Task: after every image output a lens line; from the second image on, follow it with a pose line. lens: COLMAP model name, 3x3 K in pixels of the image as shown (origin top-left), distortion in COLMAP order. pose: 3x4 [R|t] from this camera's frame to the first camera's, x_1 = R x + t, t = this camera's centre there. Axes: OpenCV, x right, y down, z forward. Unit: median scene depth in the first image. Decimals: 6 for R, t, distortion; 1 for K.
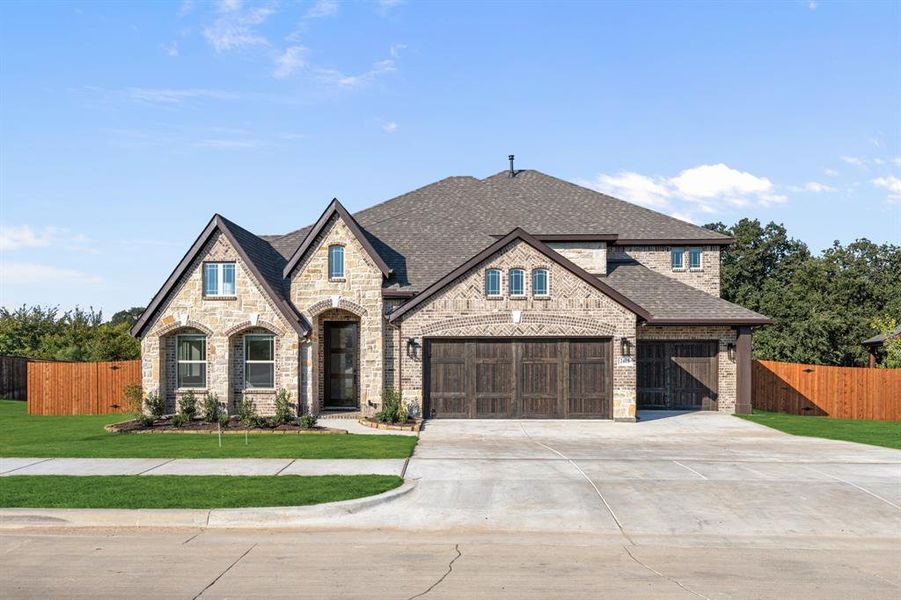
lens RADIAL K [[331.0, 0, 451.1], [0, 331.0, 301.0], [0, 0, 1]] dist [-0.001189, -0.000144]
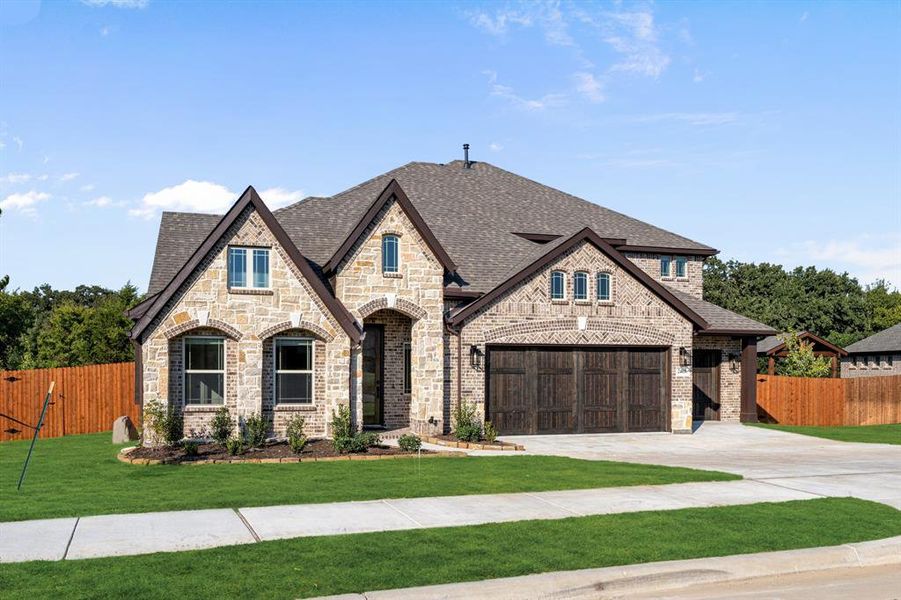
lens RADIAL K [[371.1, 0, 449.2], [0, 371.1, 299.9], [0, 0, 1]] dist [-0.002112, -0.000416]
pose [[0.985804, 0.032958, 0.164636, -0.343423], [-0.031676, 0.999444, -0.010407, 0.004616], [-0.164887, 0.005045, 0.986300, 0.035806]]
